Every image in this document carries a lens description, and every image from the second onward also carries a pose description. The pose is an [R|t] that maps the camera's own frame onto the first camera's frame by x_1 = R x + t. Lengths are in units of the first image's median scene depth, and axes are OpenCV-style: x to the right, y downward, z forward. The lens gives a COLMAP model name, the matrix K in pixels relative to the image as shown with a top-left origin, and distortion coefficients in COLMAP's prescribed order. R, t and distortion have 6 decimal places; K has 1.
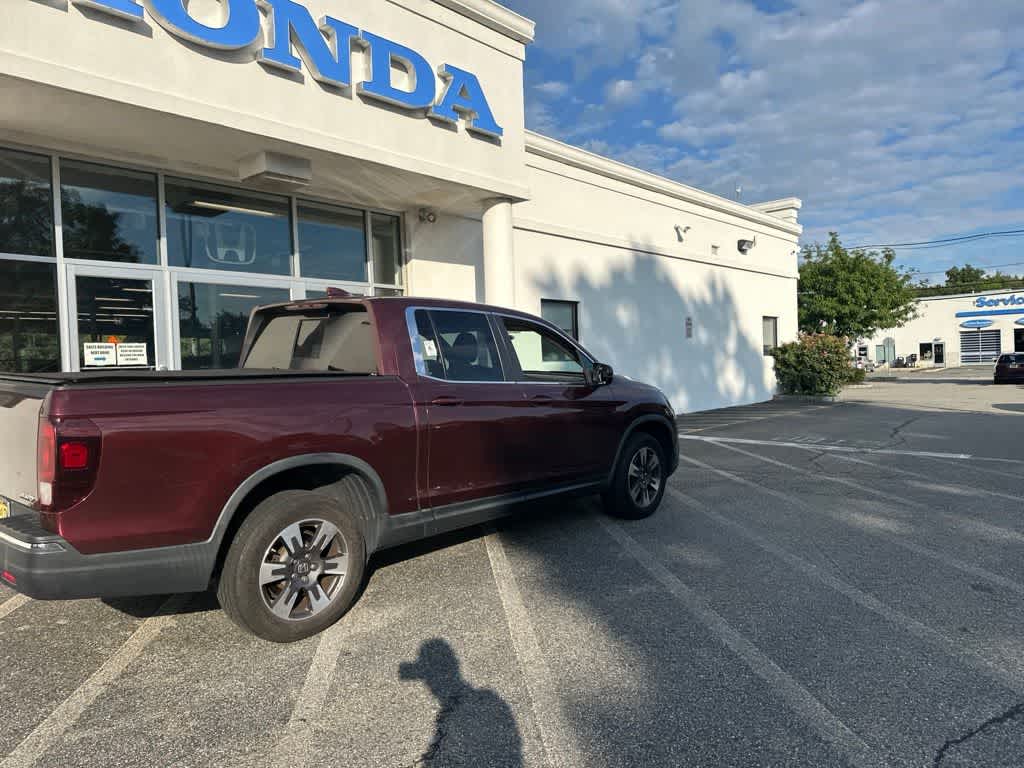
lens RADIAL K [[724.3, 0, 515.0], [0, 724.3, 379.6], [0, 0, 1]] dist [0.063893, -0.088226]
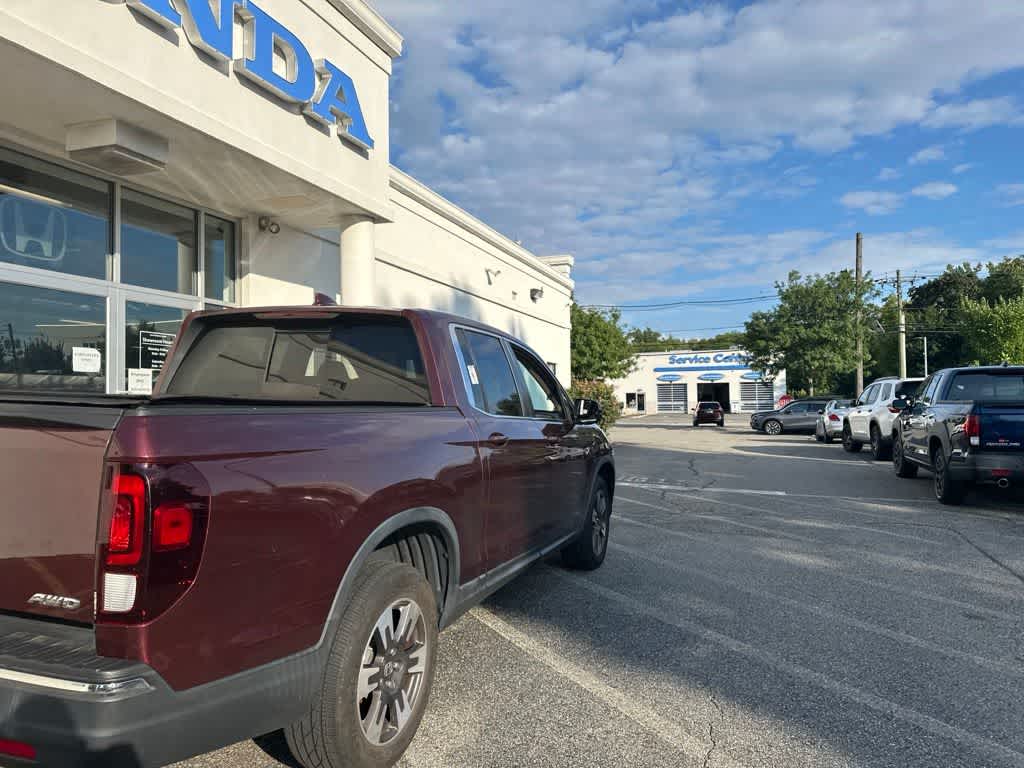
lens RADIAL K [[727.9, 0, 516.0], [0, 727.9, 379.5], [0, 0, 1]] dist [-0.000733, -0.005189]
pose [[0.926684, 0.037614, 0.373955, -0.203374], [-0.015570, 0.997967, -0.061796, 0.006258], [-0.375520, 0.051443, 0.925386, 0.121519]]
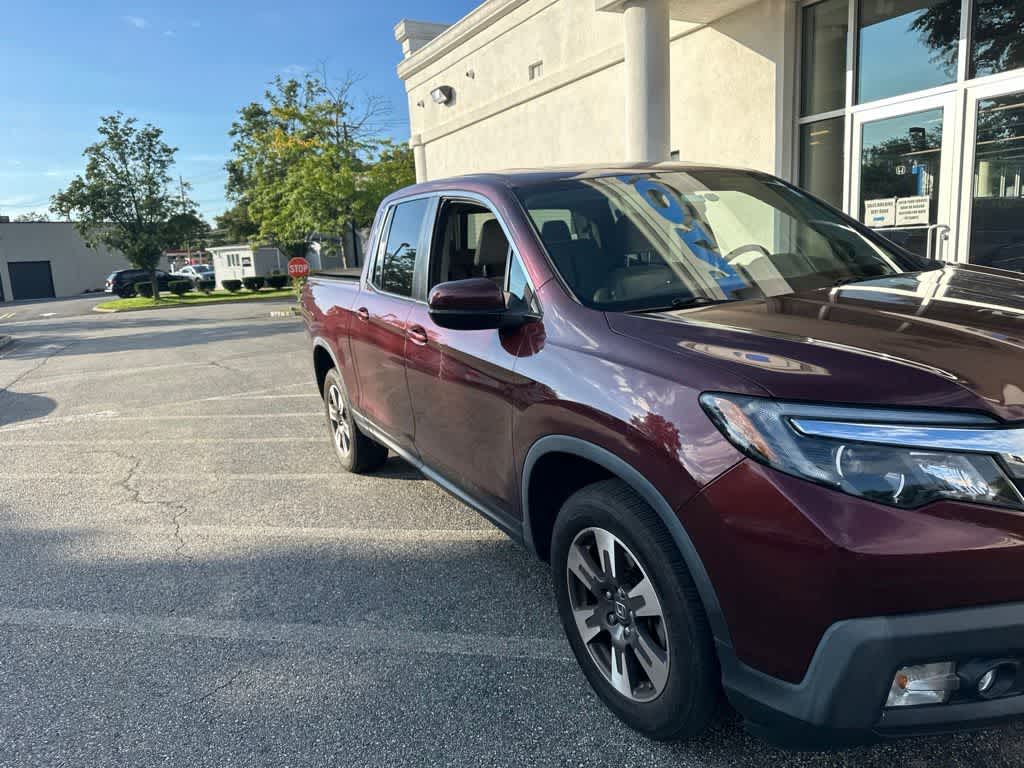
lens RADIAL K [[718.4, 0, 512.0], [0, 718.4, 384.0], [0, 0, 1]] dist [0.038609, -0.054424]
pose [[-0.348903, 0.217754, -0.911510, 0.359645], [0.046281, 0.975448, 0.215313, -0.036709], [0.936016, 0.032937, -0.350414, 0.789267]]
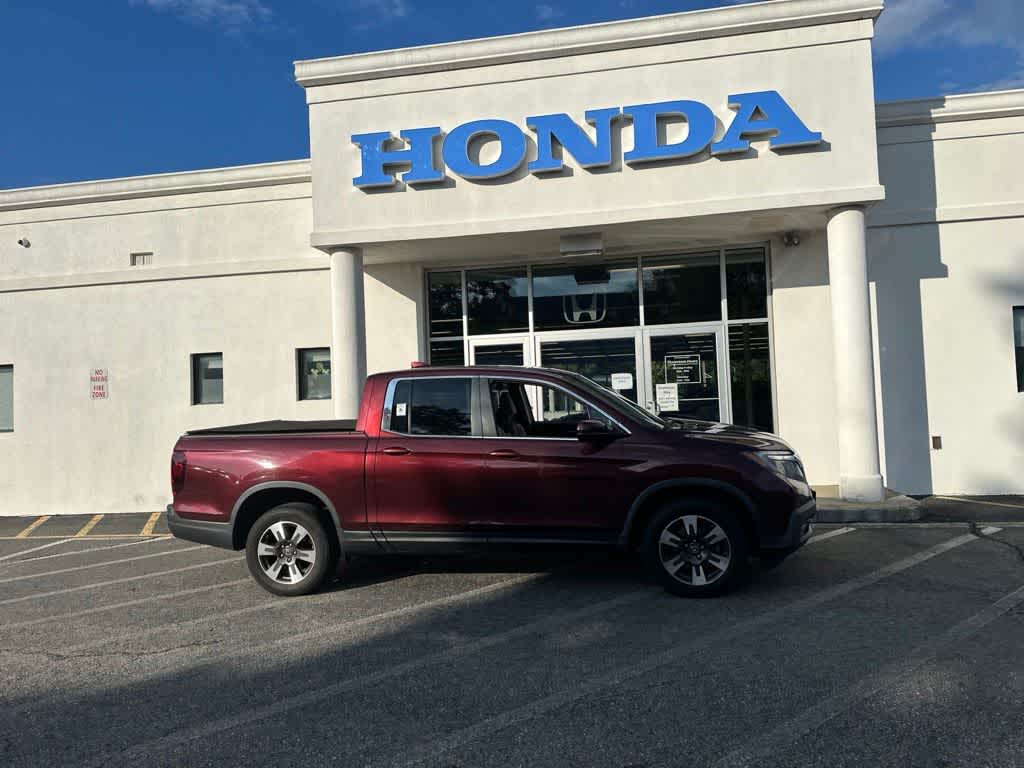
lens RADIAL K [[710.0, 0, 509.2], [0, 710.0, 378.4], [0, 0, 1]] dist [0.086522, -0.136486]
pose [[0.507228, -0.021481, -0.861544, 0.593577], [0.006098, 0.999754, -0.021337, -0.039109], [0.861790, 0.005569, 0.507234, 0.276549]]
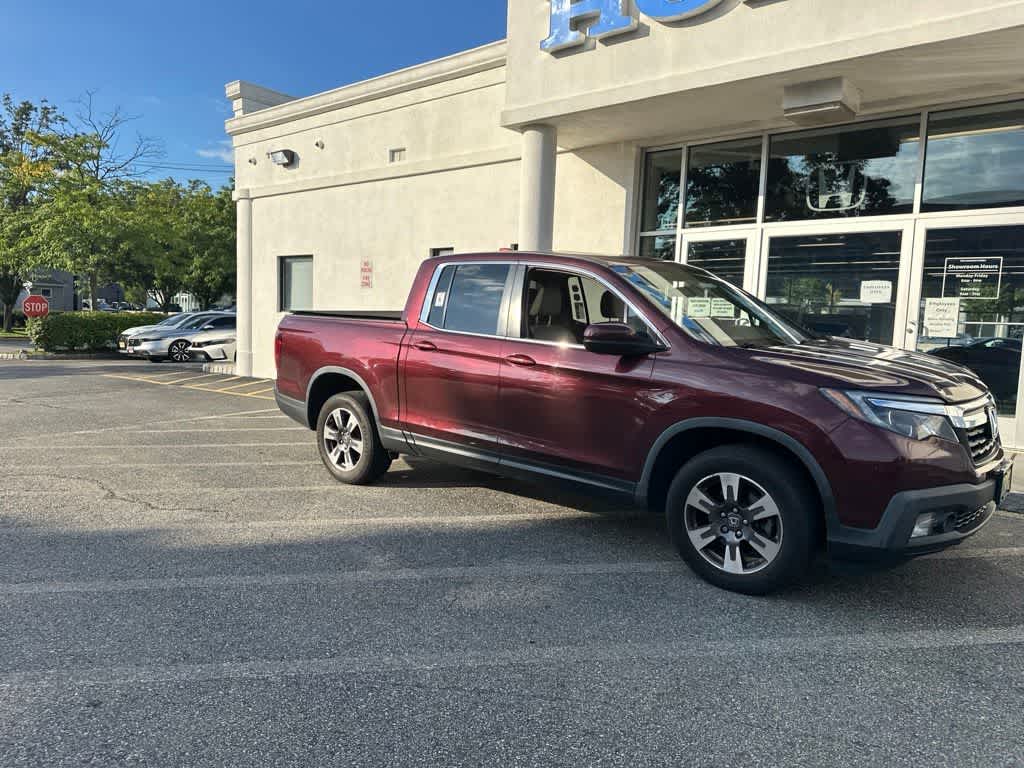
lens RADIAL K [[709.0, 0, 510.2], [0, 709.0, 386.8], [0, 0, 1]] dist [0.080220, -0.113226]
pose [[0.008464, 0.122809, -0.992394, 0.544628], [-0.053610, 0.991058, 0.122187, -0.026693], [0.998526, 0.052168, 0.014972, 0.593464]]
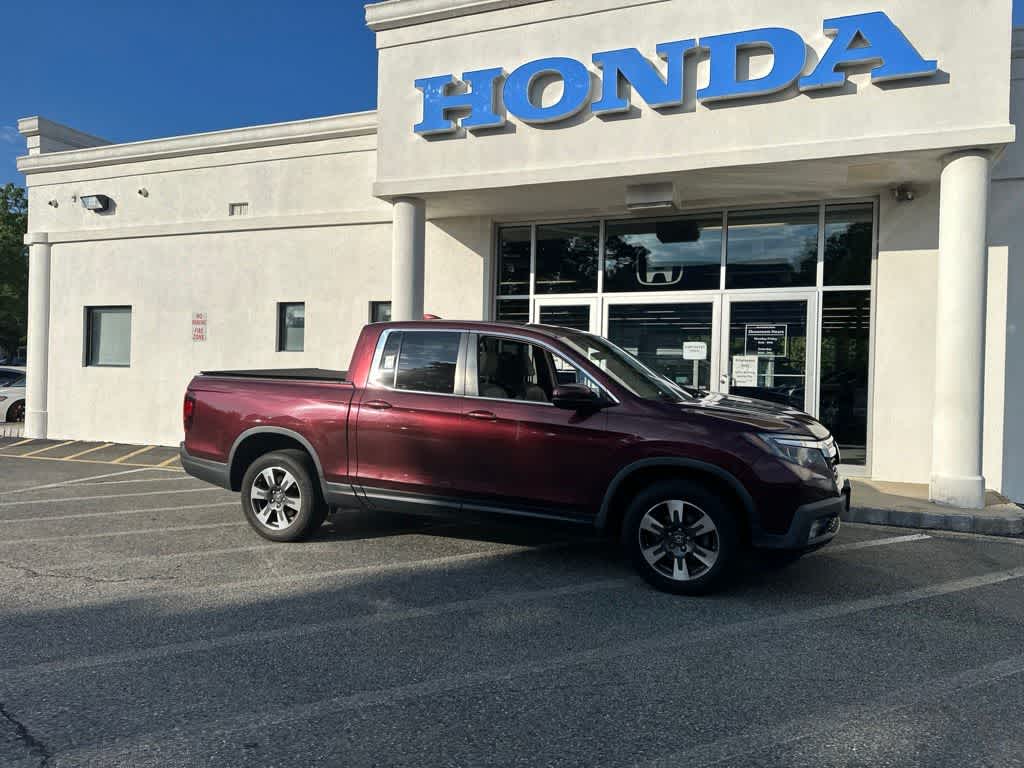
lens RADIAL K [[710.0, 0, 509.2], [0, 710.0, 378.4], [0, 0, 1]] dist [0.086522, -0.136486]
pose [[0.315674, 0.044296, -0.947833, 0.603175], [-0.051403, 0.998241, 0.029533, -0.033764], [0.947474, 0.039399, 0.317396, 0.435591]]
